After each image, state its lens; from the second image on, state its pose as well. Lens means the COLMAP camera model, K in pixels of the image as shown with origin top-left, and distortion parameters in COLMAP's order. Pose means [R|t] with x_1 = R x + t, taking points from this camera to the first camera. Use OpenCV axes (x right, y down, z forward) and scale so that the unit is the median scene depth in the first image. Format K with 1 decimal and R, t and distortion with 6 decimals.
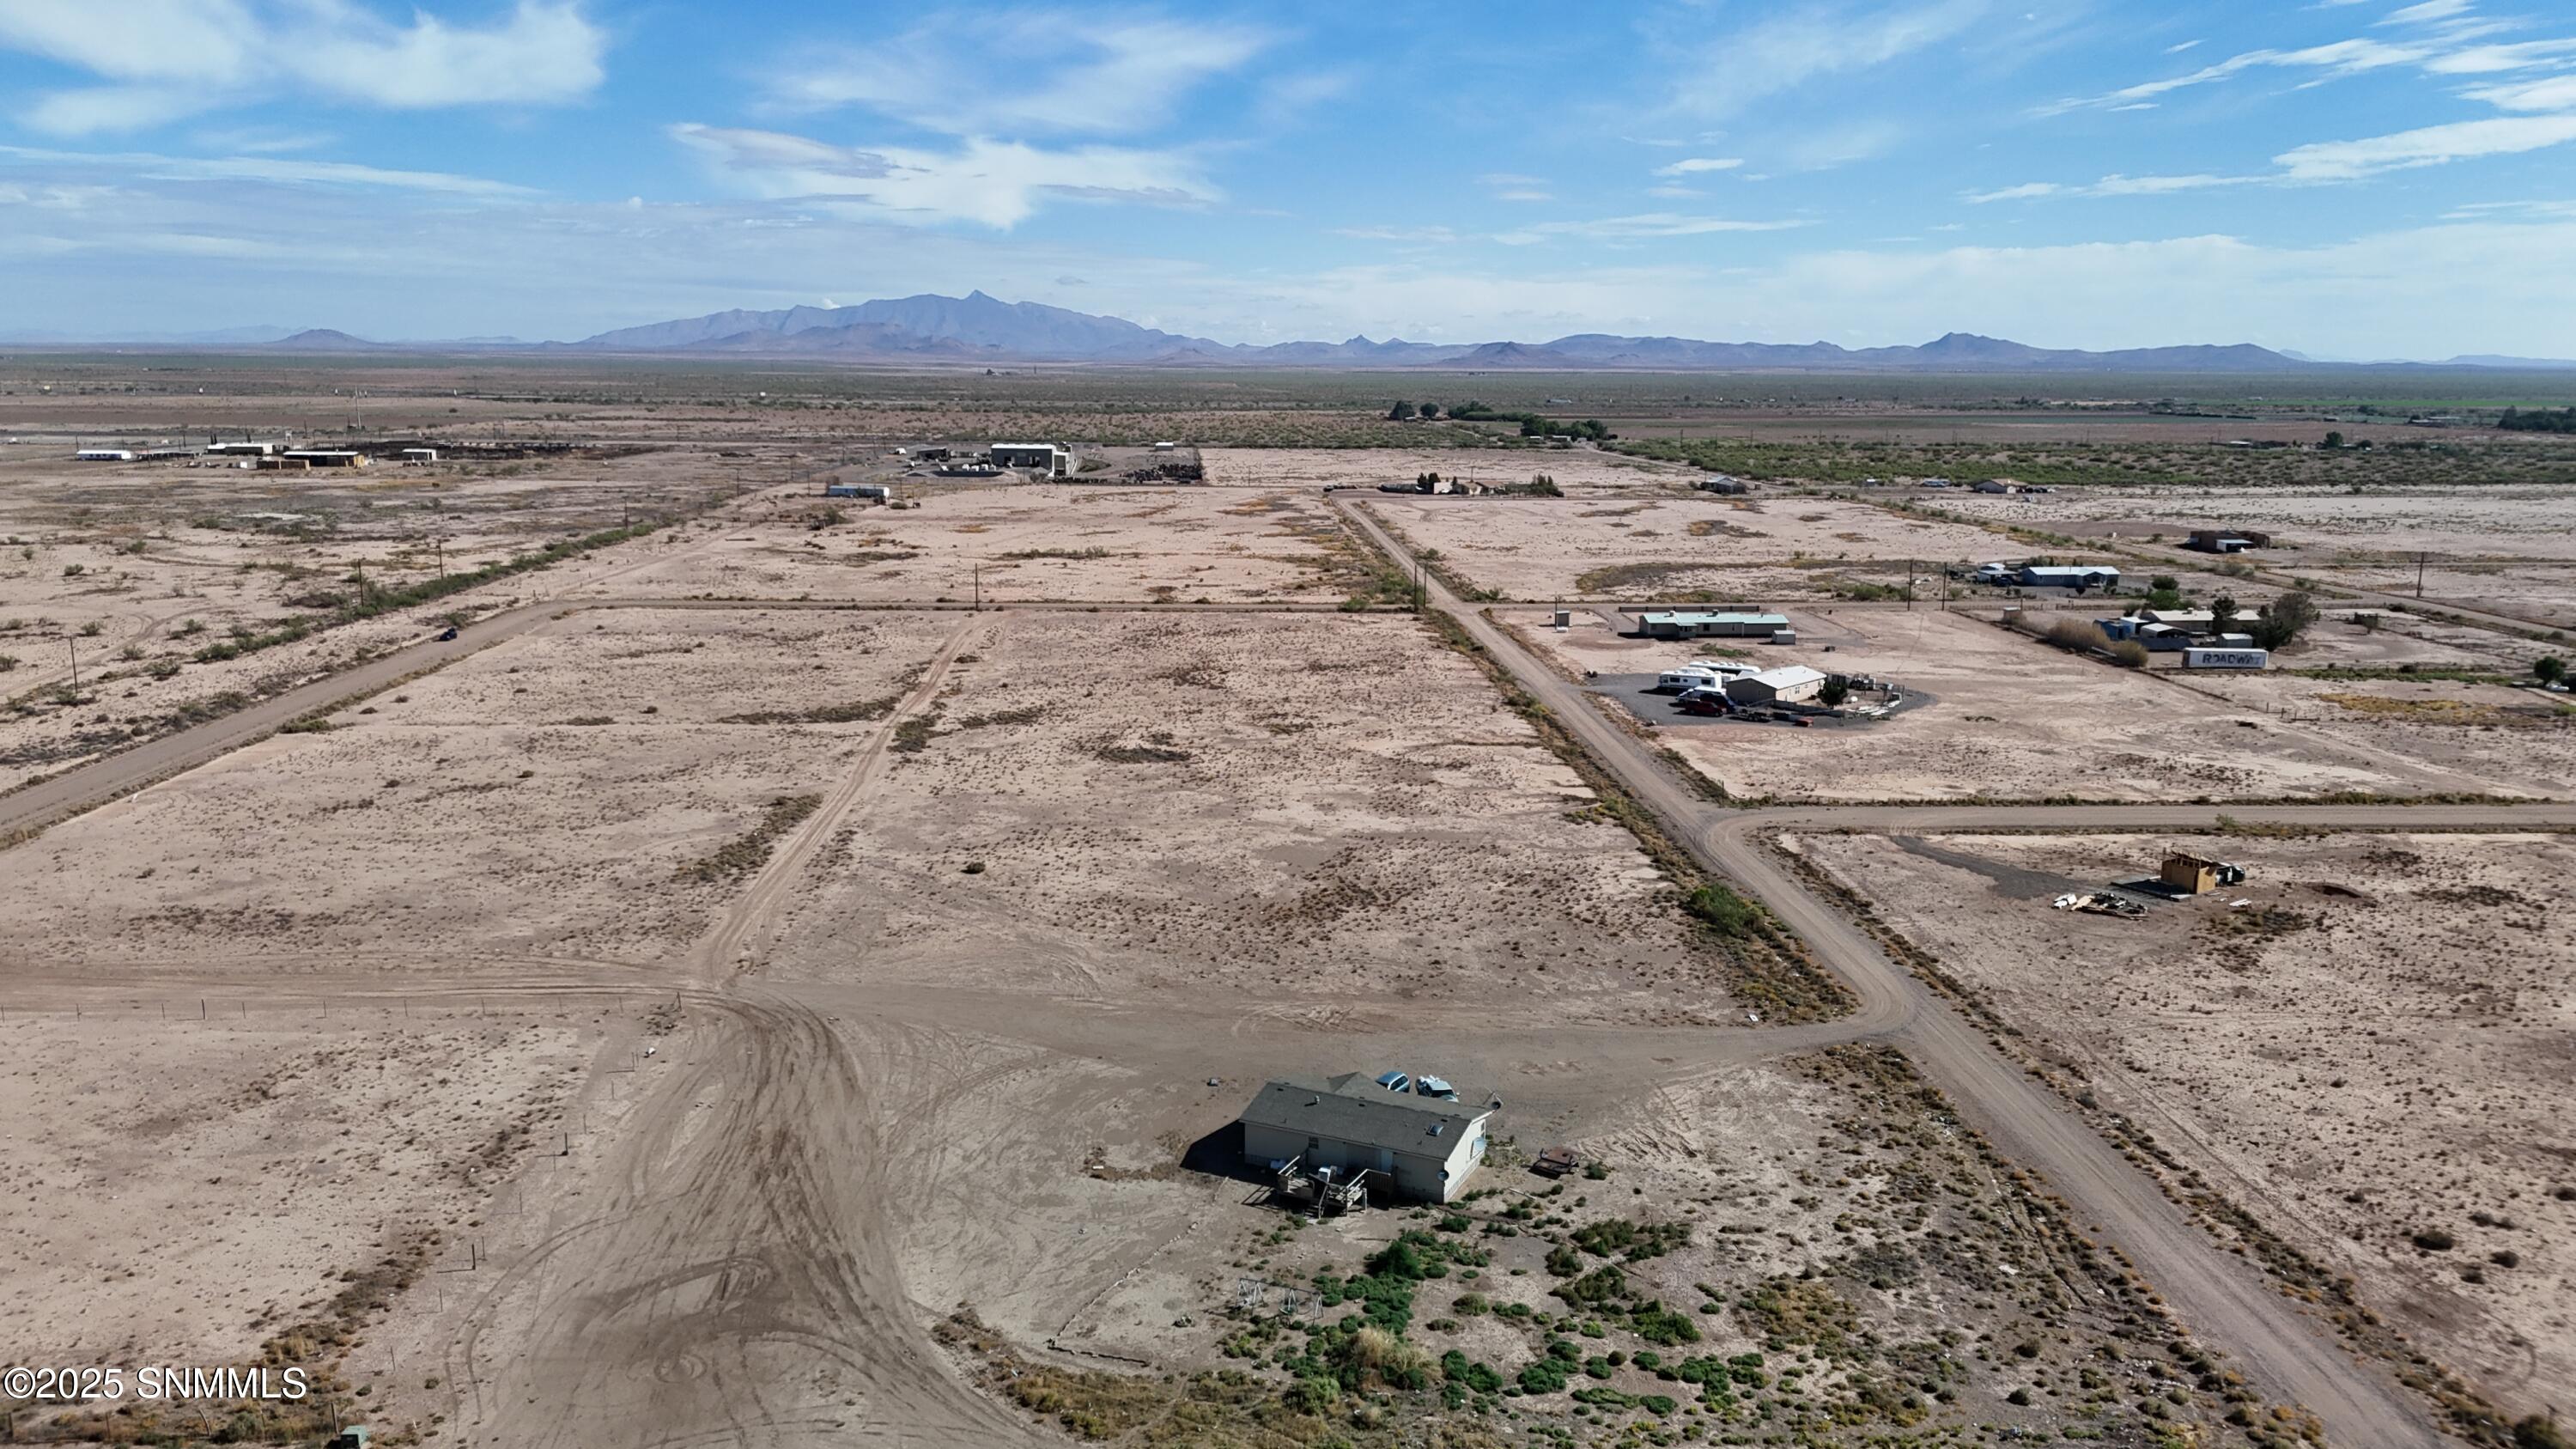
lens RADIAL K [[1873.1, 0, 1299.7], [0, 1873.1, 771.6], [0, 0, 1]] dist [0.084076, -0.083518]
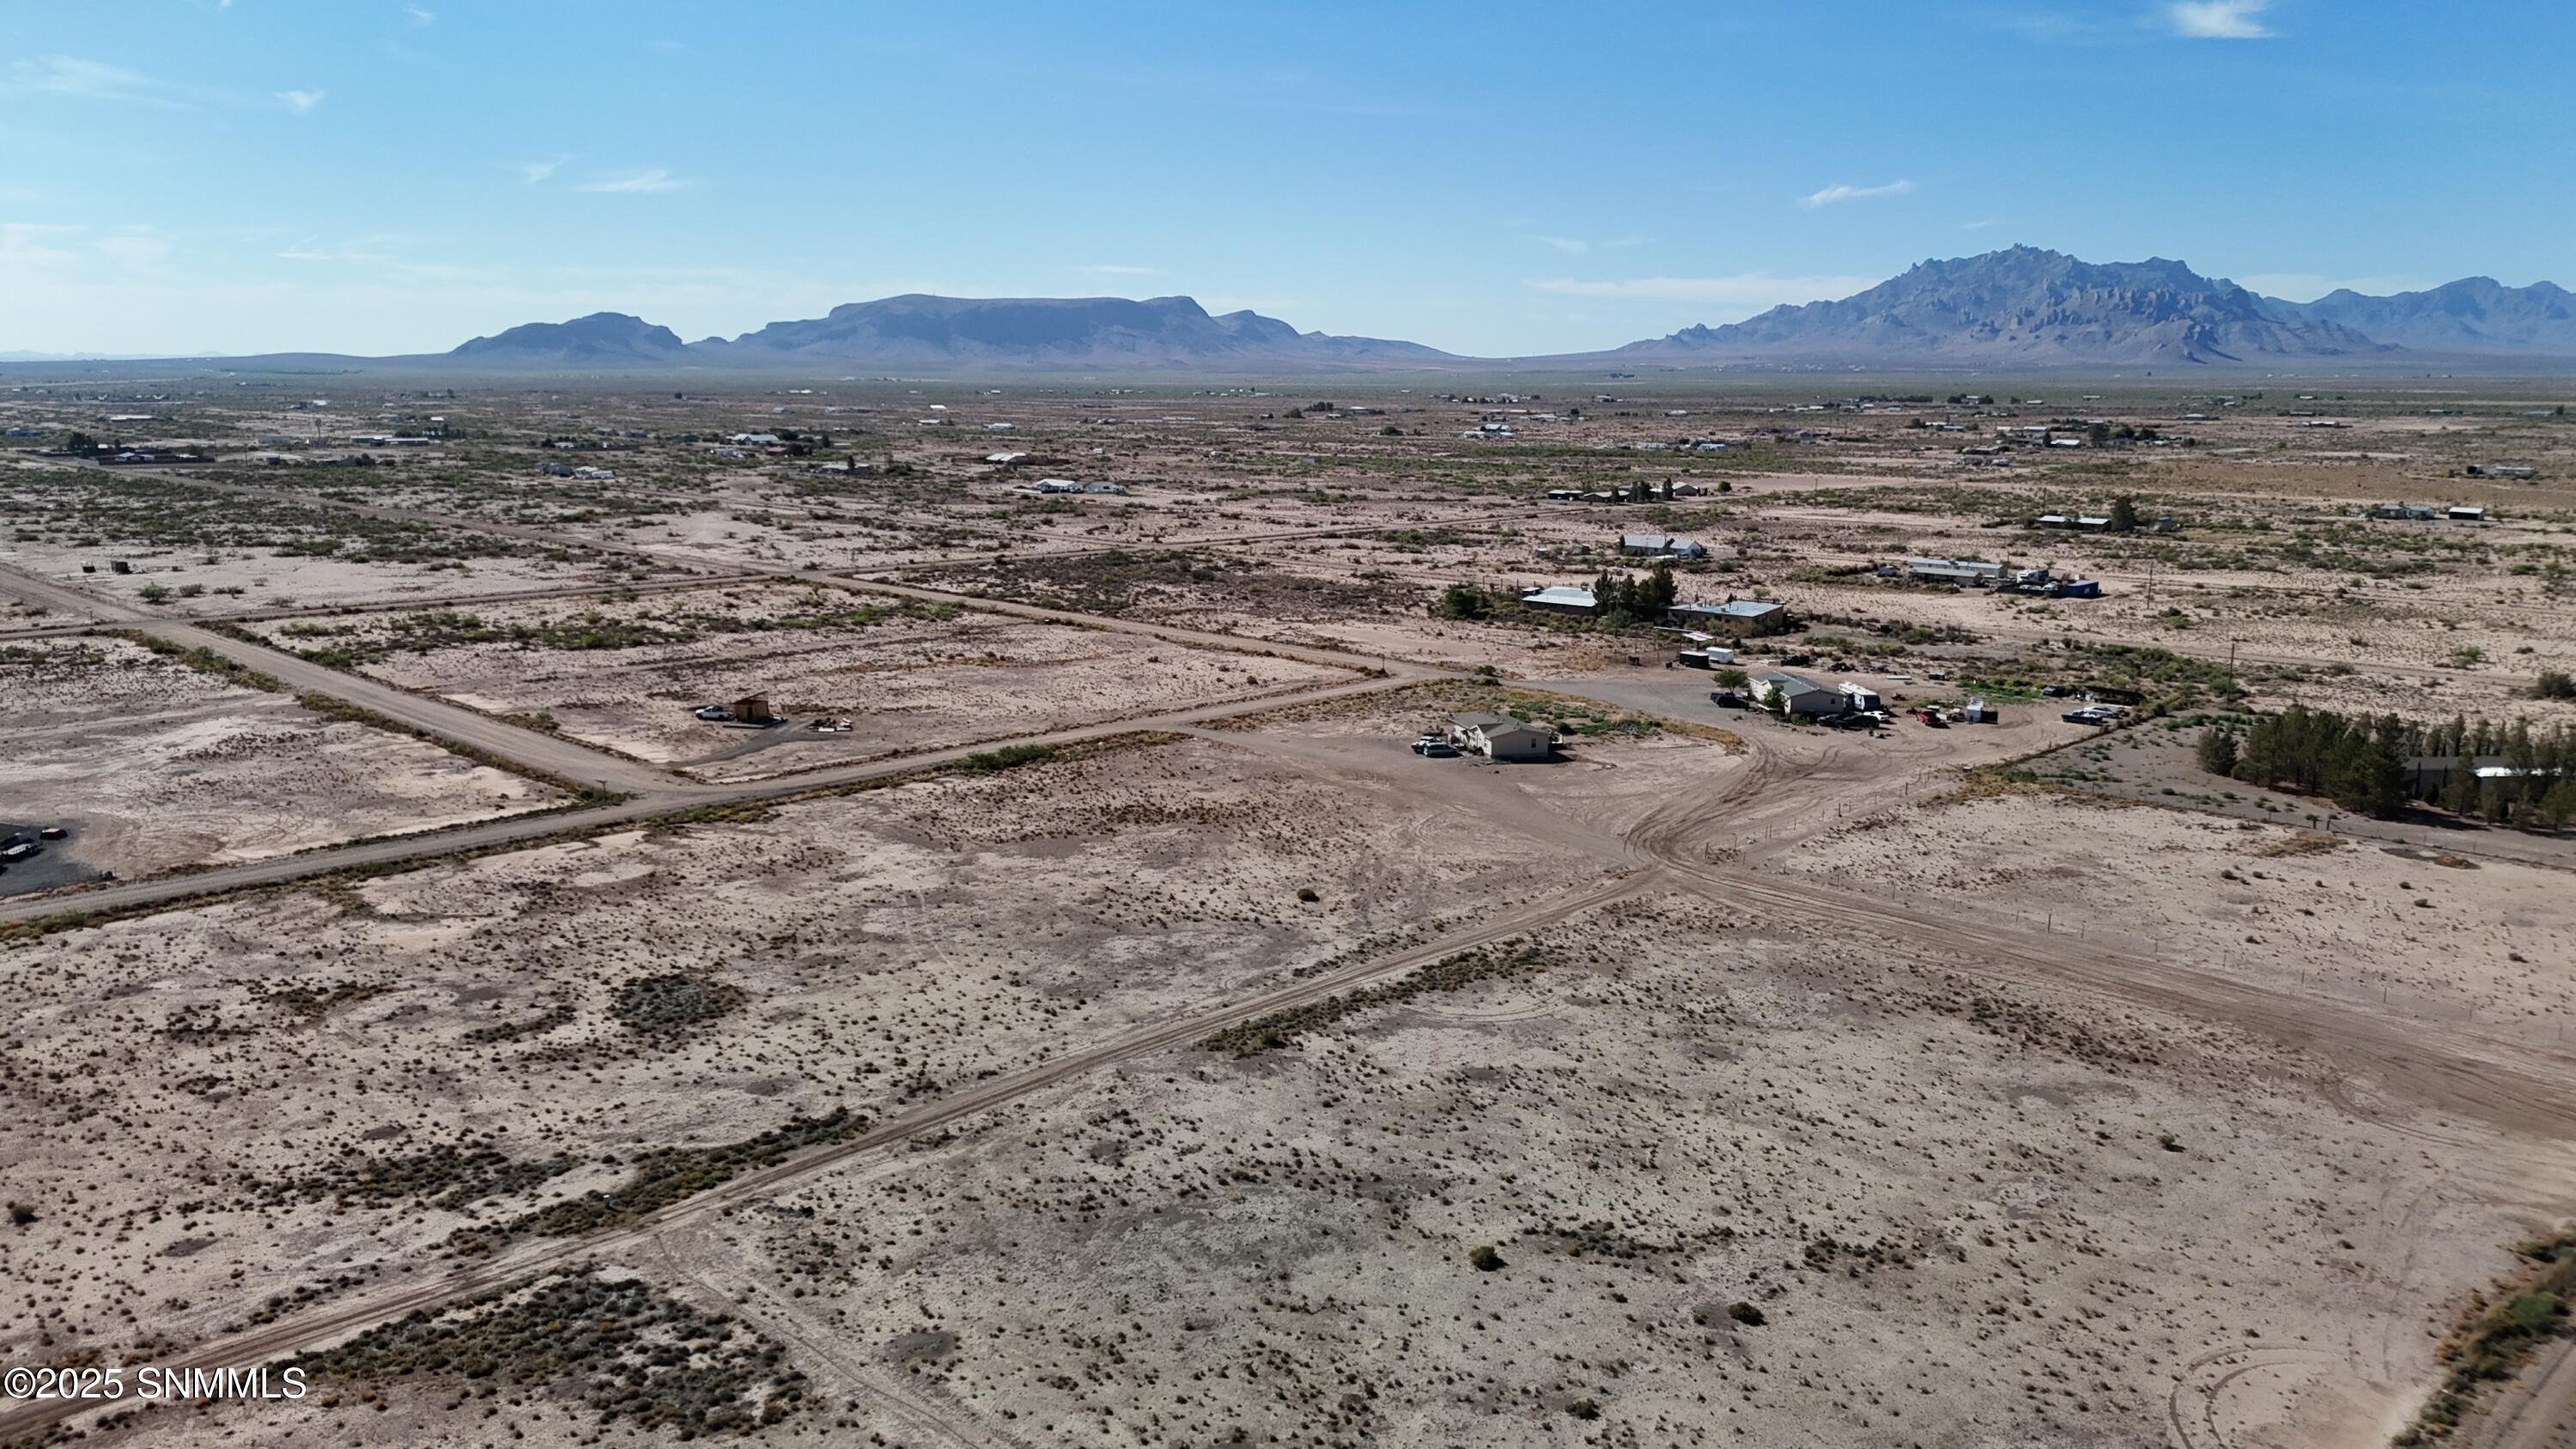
lens RADIAL K [[1873.1, 0, 1294.1], [0, 1873.1, 750.4], [0, 0, 1]] dist [0.084076, -0.083518]
pose [[-0.670196, -0.157165, 0.725352, -0.856339], [0.149720, 0.928600, 0.339539, -0.344303], [-0.726925, 0.336158, -0.598813, 1.568760]]
